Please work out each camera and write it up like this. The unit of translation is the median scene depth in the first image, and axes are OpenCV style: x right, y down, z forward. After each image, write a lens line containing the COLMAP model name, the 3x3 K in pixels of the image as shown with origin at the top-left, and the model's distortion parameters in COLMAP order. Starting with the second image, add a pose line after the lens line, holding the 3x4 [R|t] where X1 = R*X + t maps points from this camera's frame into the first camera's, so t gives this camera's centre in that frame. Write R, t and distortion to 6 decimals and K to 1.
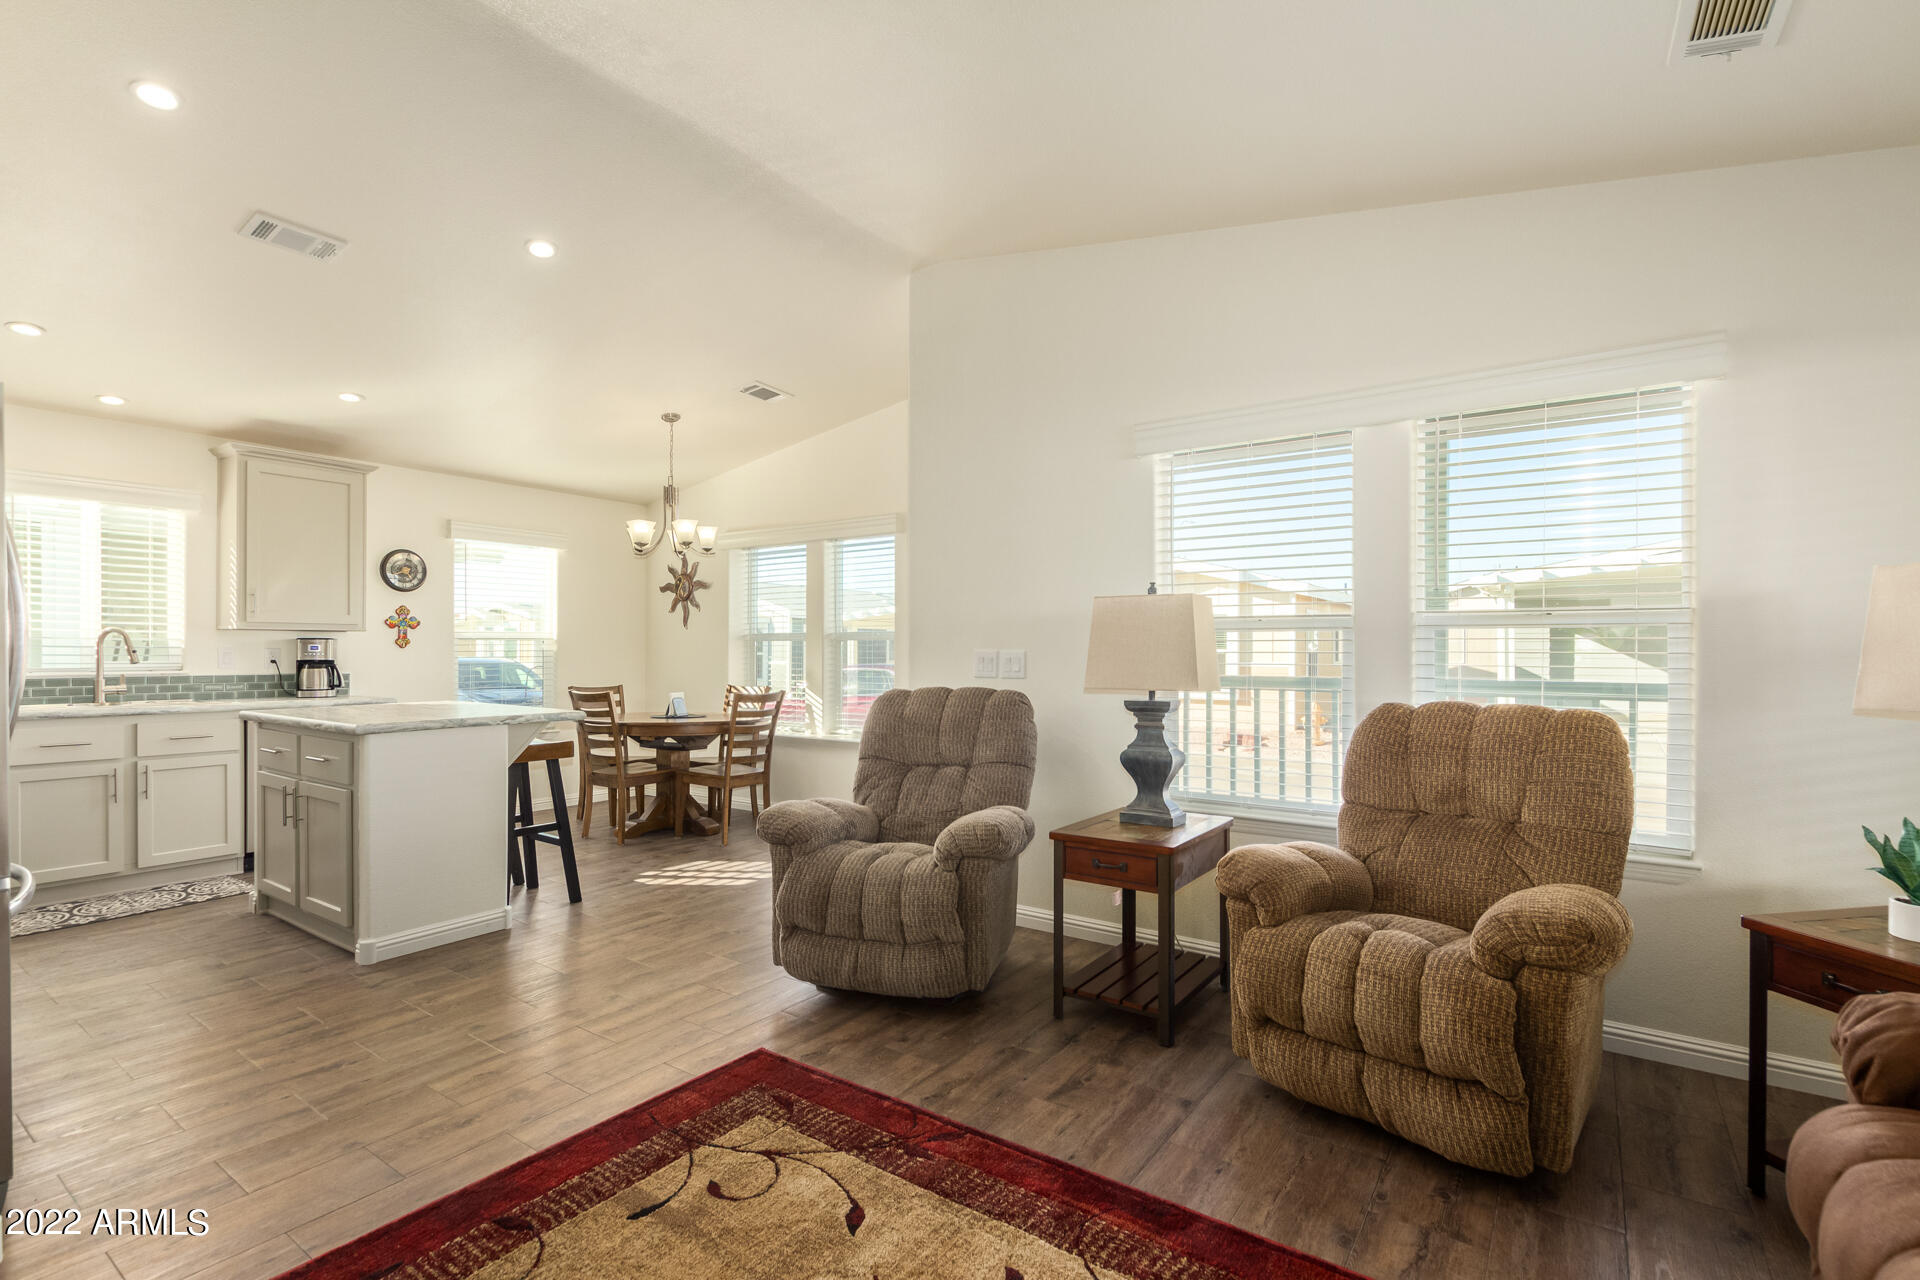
lens RADIAL K [[880.6, 0, 976.5], [0, 880.6, 650.5], [0, 0, 1]] dist [0.005956, -0.005629]
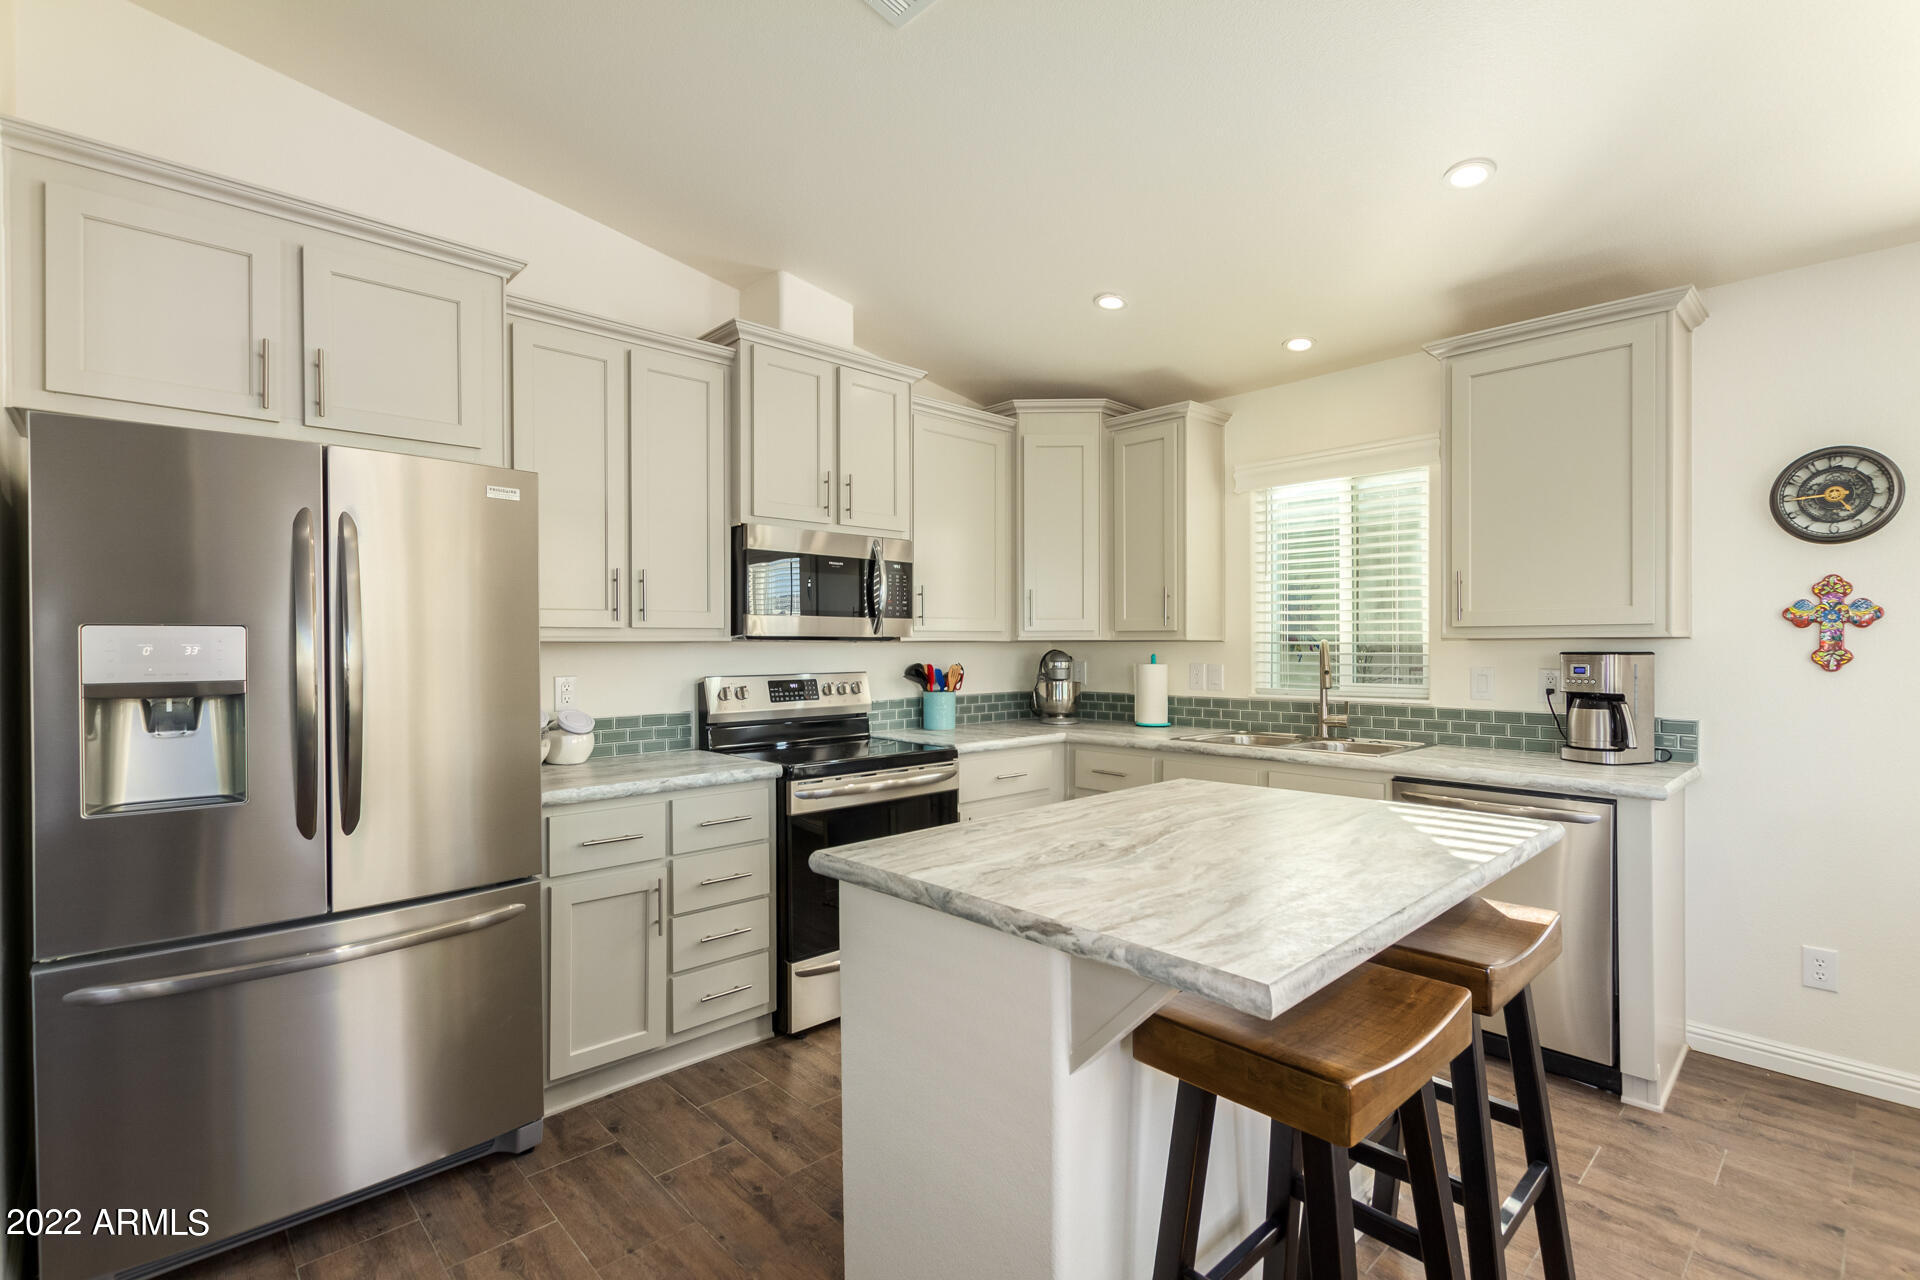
lens RADIAL K [[880.6, 0, 966.3], [0, 880.6, 644.8], [0, 0, 1]] dist [0.005956, -0.005629]
pose [[-0.195145, -0.000402, -0.980774, -0.146013], [0.002998, 0.999995, -0.001007, -0.018639], [0.980770, -0.003137, -0.195143, 0.728054]]
